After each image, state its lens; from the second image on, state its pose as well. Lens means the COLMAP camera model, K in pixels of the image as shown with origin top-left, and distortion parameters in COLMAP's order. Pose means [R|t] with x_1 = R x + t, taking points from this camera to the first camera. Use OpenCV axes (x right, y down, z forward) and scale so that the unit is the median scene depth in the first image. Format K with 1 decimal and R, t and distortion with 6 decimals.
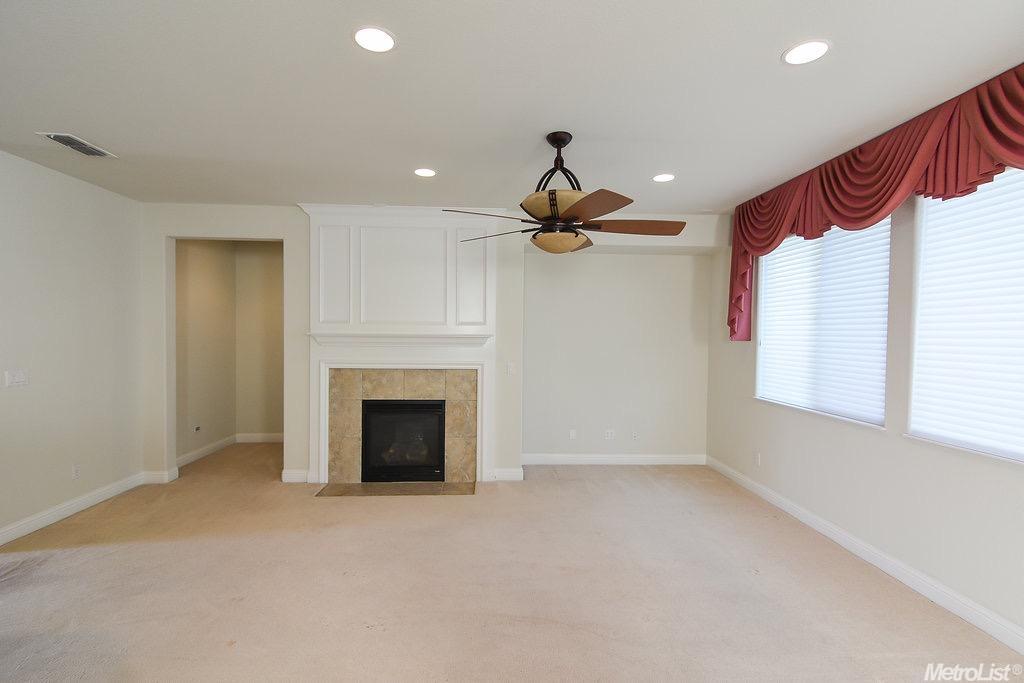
lens RADIAL K [[490.8, 0, 507.5], [0, 490.8, 346.1], [0, 0, 1]] dist [0.018948, -0.001145]
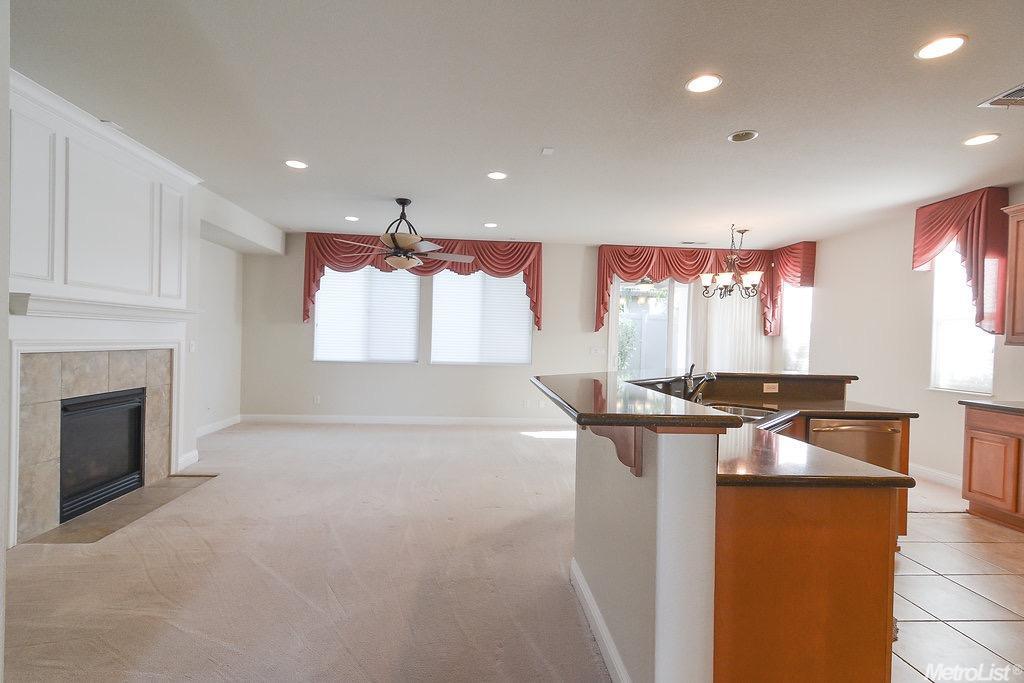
lens RADIAL K [[485.0, 0, 508.3], [0, 485.0, 345.8], [0, 0, 1]] dist [0.024938, -0.009043]
pose [[-0.020856, -0.023646, 0.999503, -0.966089], [-0.004347, 0.999713, 0.023561, 0.019088], [-0.999773, -0.003853, -0.020952, 0.414421]]
